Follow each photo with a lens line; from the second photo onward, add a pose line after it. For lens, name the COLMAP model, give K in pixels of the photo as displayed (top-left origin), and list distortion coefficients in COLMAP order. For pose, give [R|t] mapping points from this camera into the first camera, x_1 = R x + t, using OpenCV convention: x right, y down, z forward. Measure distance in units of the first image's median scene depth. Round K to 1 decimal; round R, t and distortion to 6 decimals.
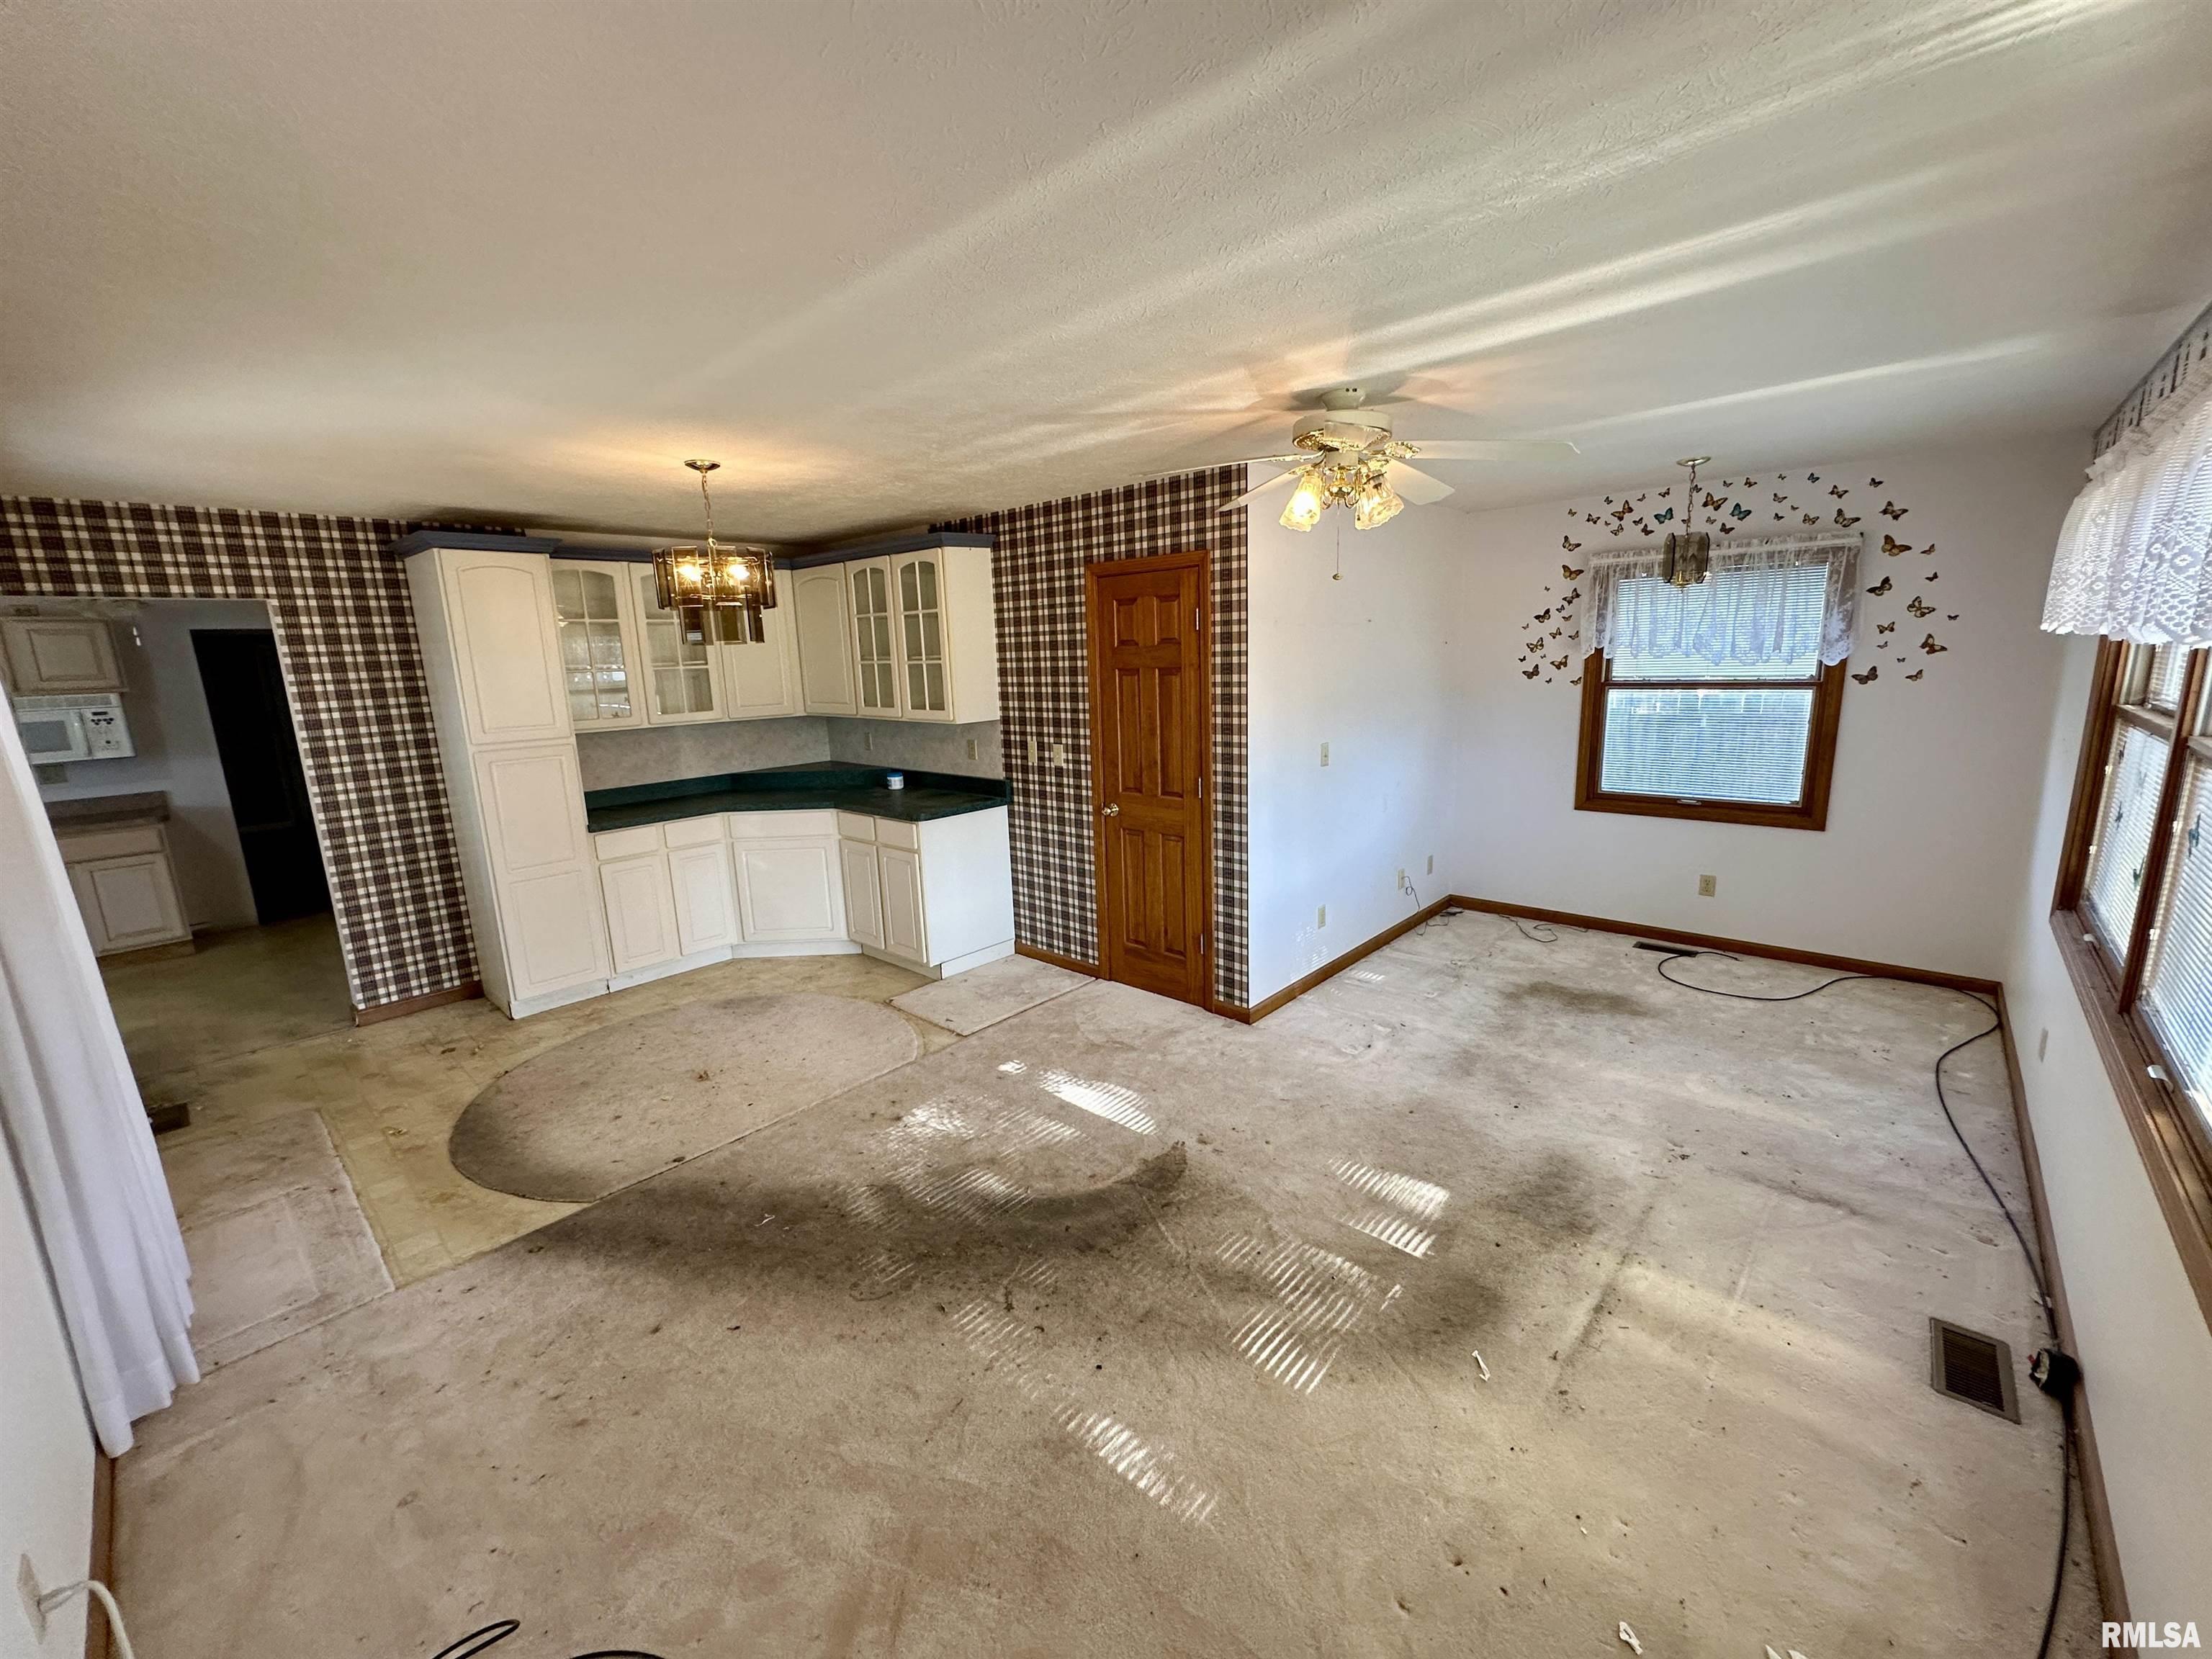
lens RADIAL K [[884.1, 0, 1106.0], [0, 884.1, 829.5], [0, 0, 1]] dist [-0.004656, 0.001875]
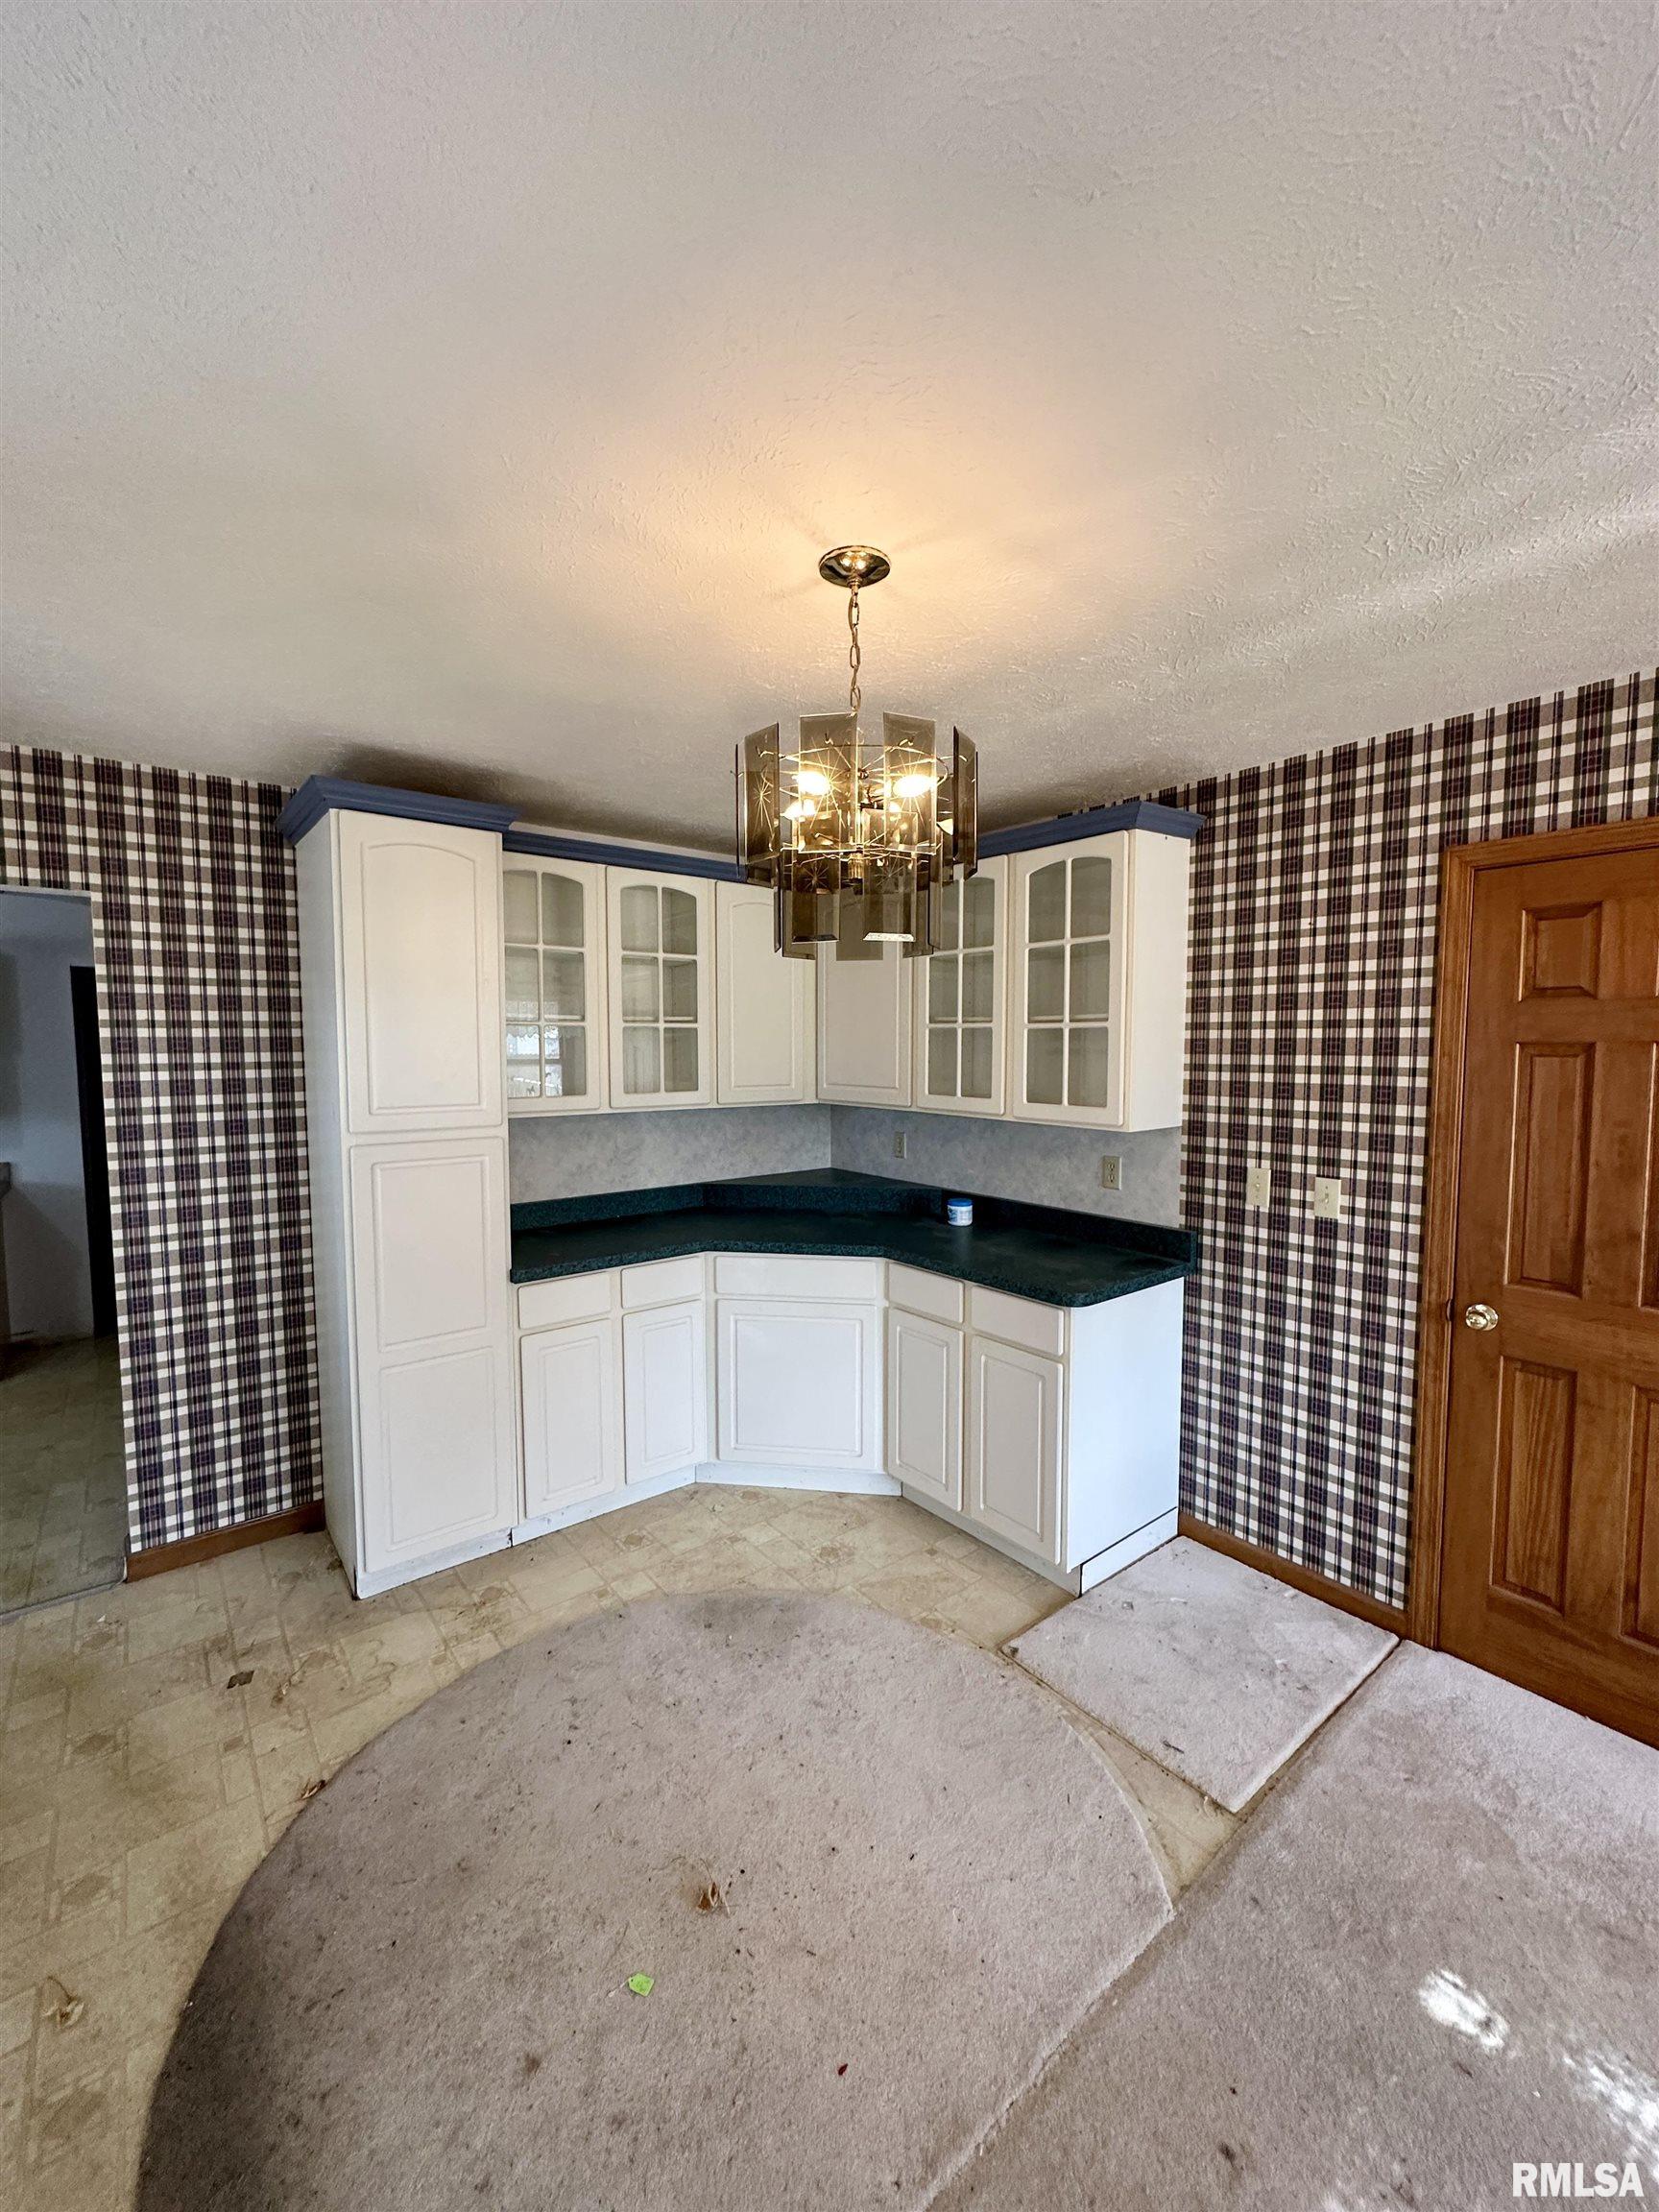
lens RADIAL K [[884.1, 0, 829.5], [0, 884.1, 1106.0], [0, 0, 1]] dist [-0.004656, 0.001875]
pose [[0.986985, 0.042525, -0.155090, -0.277464], [-0.061803, 0.990643, -0.121683, -0.055764], [0.148464, 0.129684, 0.980378, 0.416945]]
